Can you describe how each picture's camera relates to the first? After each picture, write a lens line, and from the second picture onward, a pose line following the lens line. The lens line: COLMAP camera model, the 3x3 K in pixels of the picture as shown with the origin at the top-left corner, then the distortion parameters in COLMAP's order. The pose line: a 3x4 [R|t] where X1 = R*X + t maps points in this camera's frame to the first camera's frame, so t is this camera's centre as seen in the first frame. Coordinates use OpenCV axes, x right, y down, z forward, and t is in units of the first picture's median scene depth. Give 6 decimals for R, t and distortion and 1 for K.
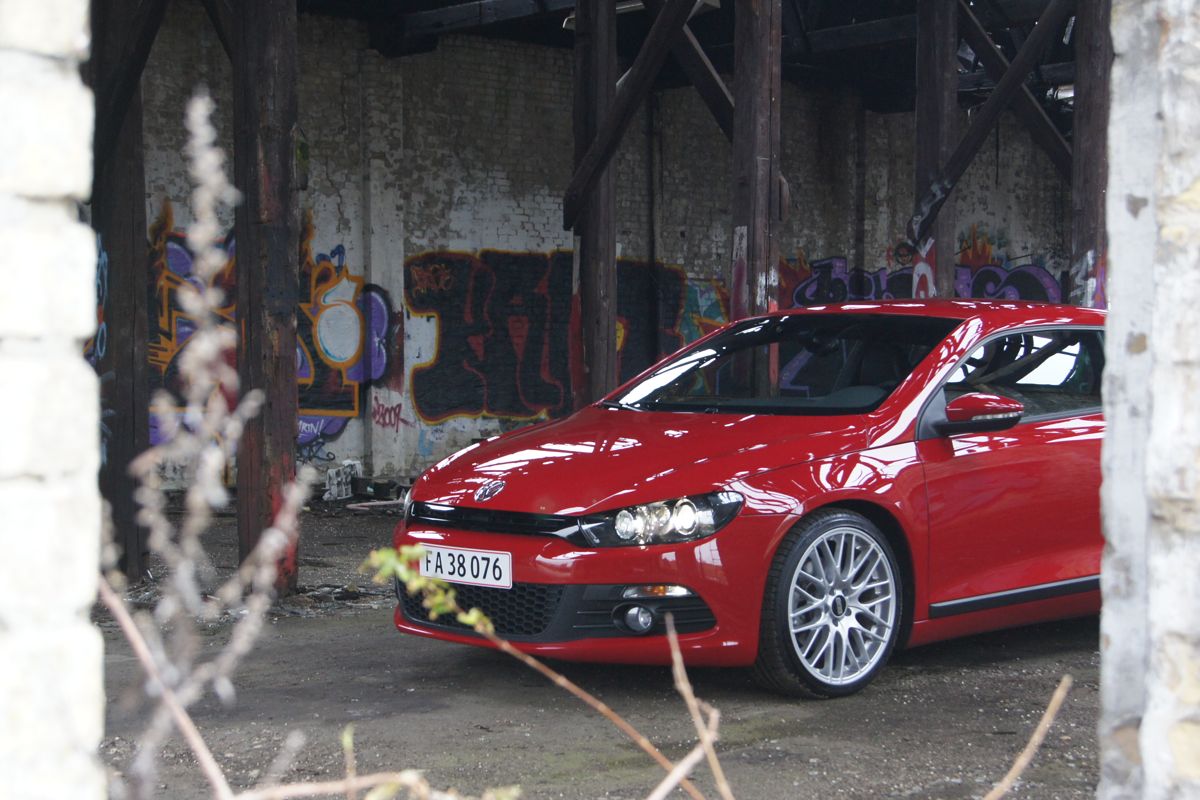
lens RADIAL K [[2163.7, 0, 604.7], [0, 2163.7, 404.5], [0, 0, 1]] dist [-0.012227, 0.000000]
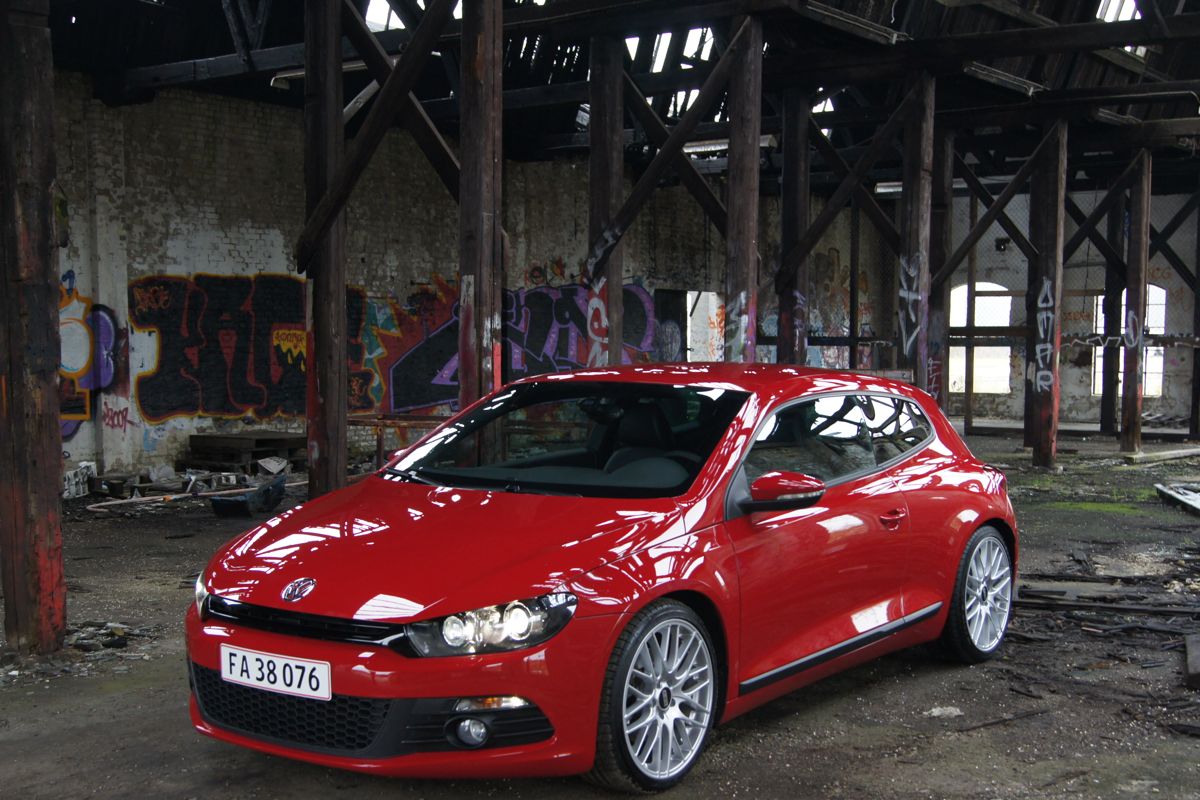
lens RADIAL K [[1597.0, 0, 617.8], [0, 1597.0, 449.3], [0, 0, 1]] dist [-0.036303, 0.000000]
pose [[0.975435, -0.014977, 0.219778, -0.038969], [0.003784, 0.998678, 0.051263, -0.031647], [-0.220255, -0.049172, 0.974202, 0.165776]]
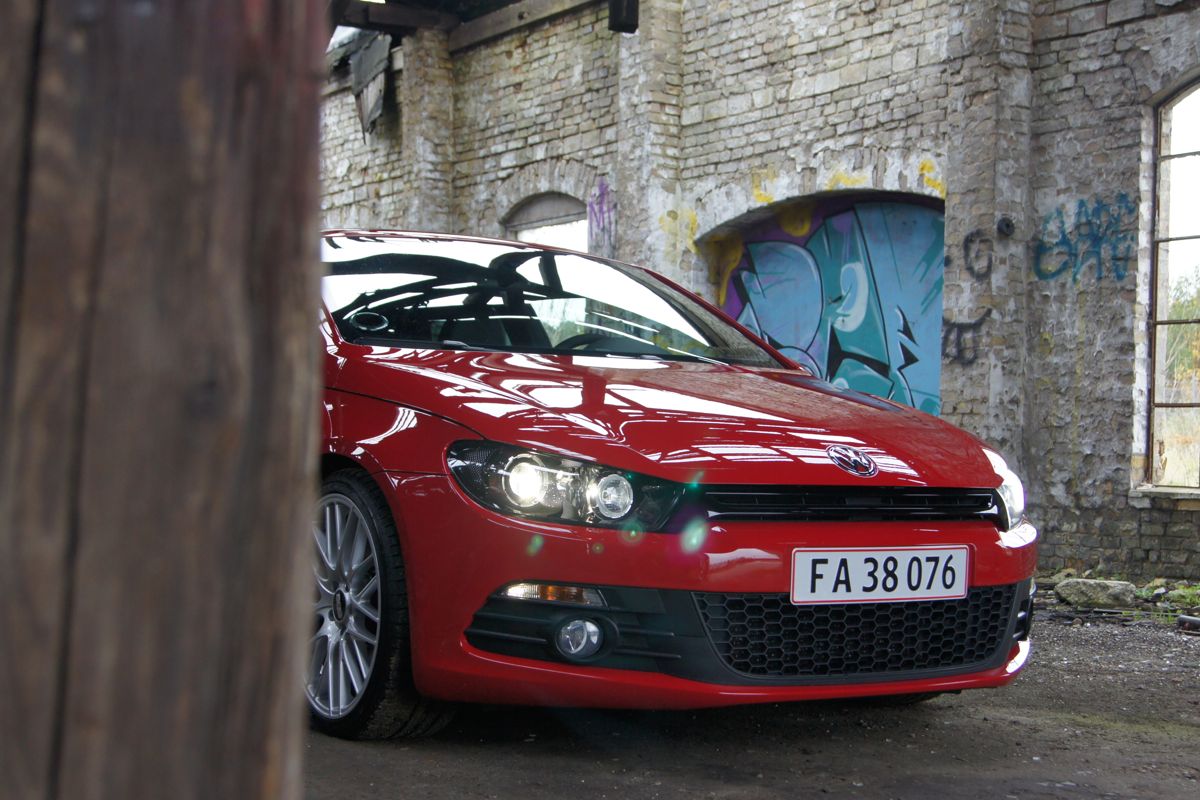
lens RADIAL K [[1827.1, 0, 591.9], [0, 1827.1, 409.6], [0, 0, 1]] dist [0.000140, 0.000000]
pose [[0.143978, 0.021418, 0.989349, -0.346280], [0.003542, 0.999748, -0.022159, 0.020402], [-0.989574, 0.006695, 0.143866, 0.560607]]
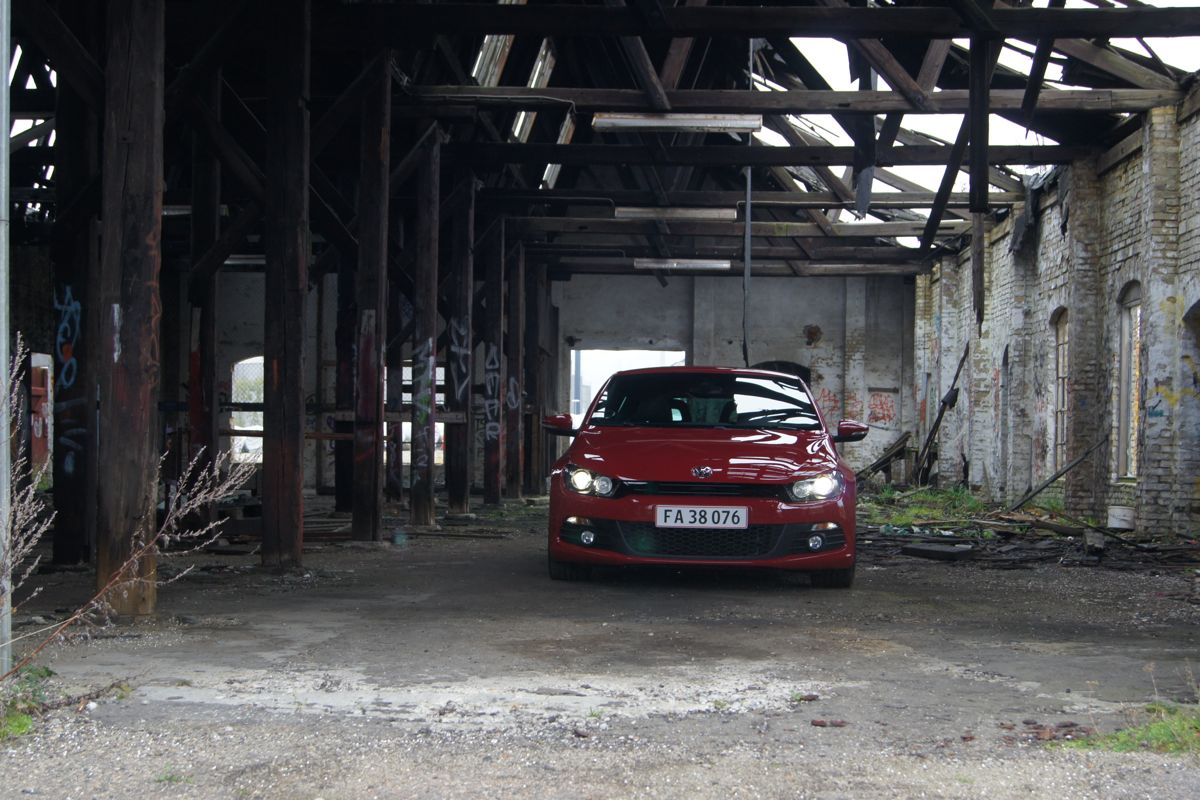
lens RADIAL K [[1827.1, 0, 606.2], [0, 1827.1, 398.6], [0, 0, 1]] dist [0.000140, 0.000000]
pose [[0.699859, 0.028011, 0.713732, -0.620766], [0.000493, 0.999212, -0.039699, 0.021897], [-0.714281, 0.028135, 0.699293, 0.040622]]
